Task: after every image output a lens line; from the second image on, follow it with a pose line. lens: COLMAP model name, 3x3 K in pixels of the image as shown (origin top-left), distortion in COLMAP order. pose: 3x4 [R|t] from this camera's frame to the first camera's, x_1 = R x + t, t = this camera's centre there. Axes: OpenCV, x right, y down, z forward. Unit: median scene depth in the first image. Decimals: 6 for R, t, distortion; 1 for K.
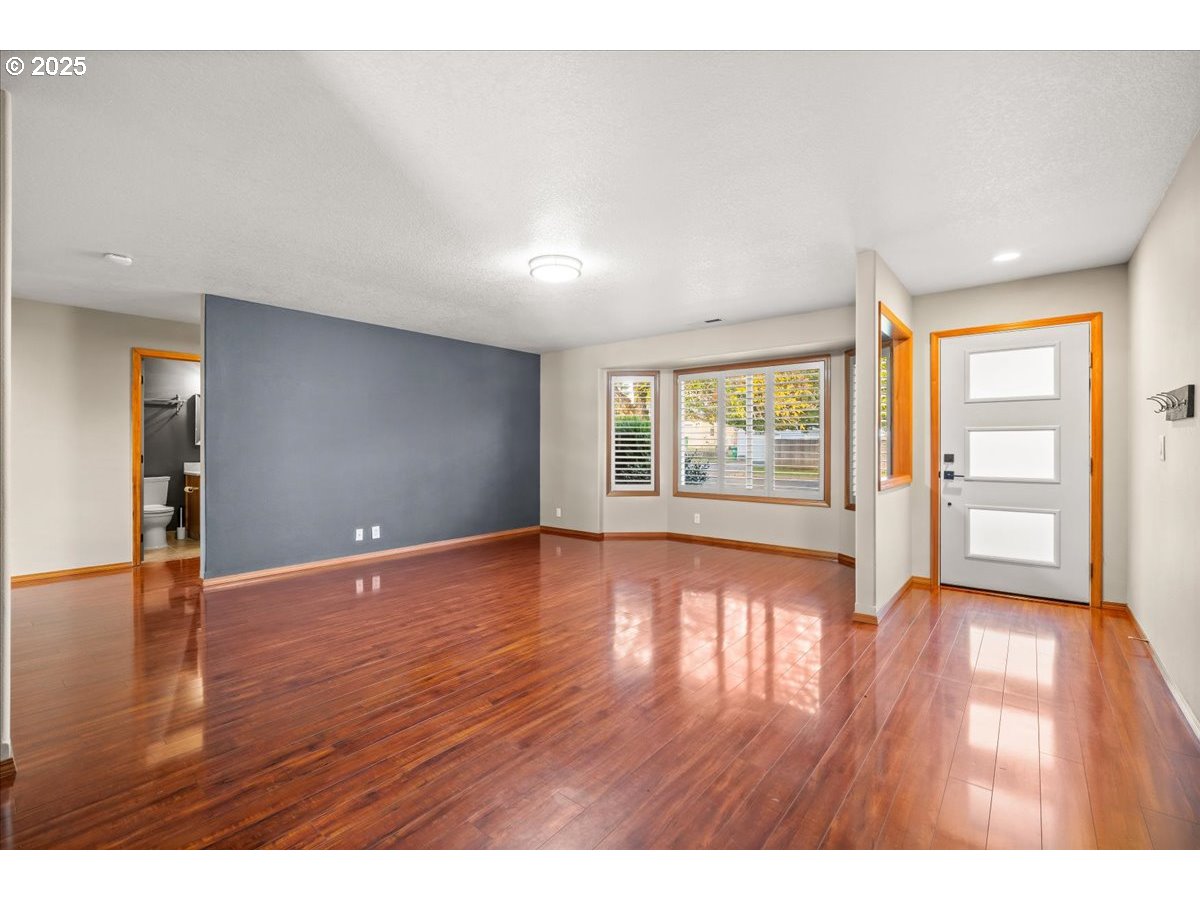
lens RADIAL K [[528.5, 0, 600.0], [0, 528.5, 450.0], [0, 0, 1]] dist [-0.003144, -0.000192]
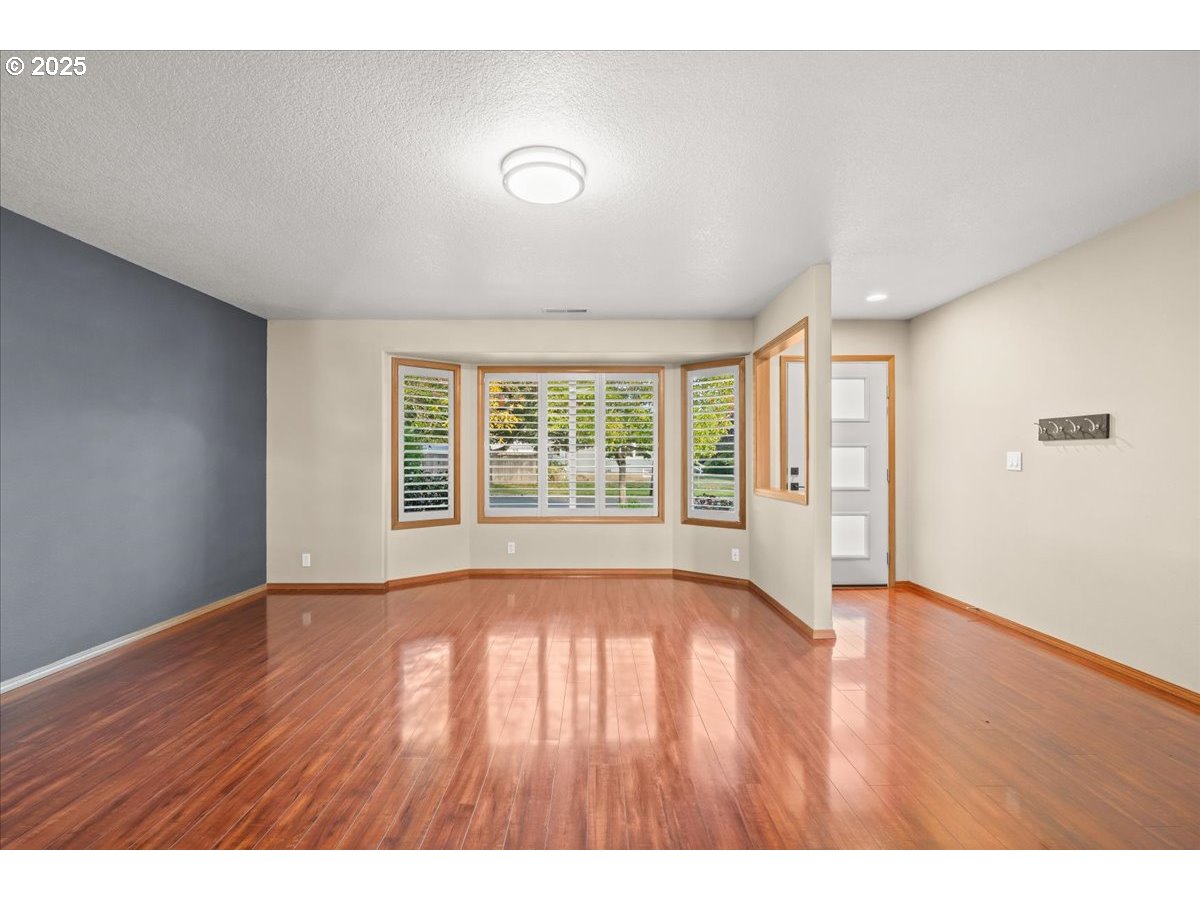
lens RADIAL K [[537.2, 0, 598.7], [0, 537.2, 462.3], [0, 0, 1]] dist [-0.001810, -0.000039]
pose [[0.769069, -0.005535, 0.639142, -0.248276], [0.006007, 0.999981, 0.001431, -0.004871], [-0.639138, 0.002739, 0.769088, 0.262658]]
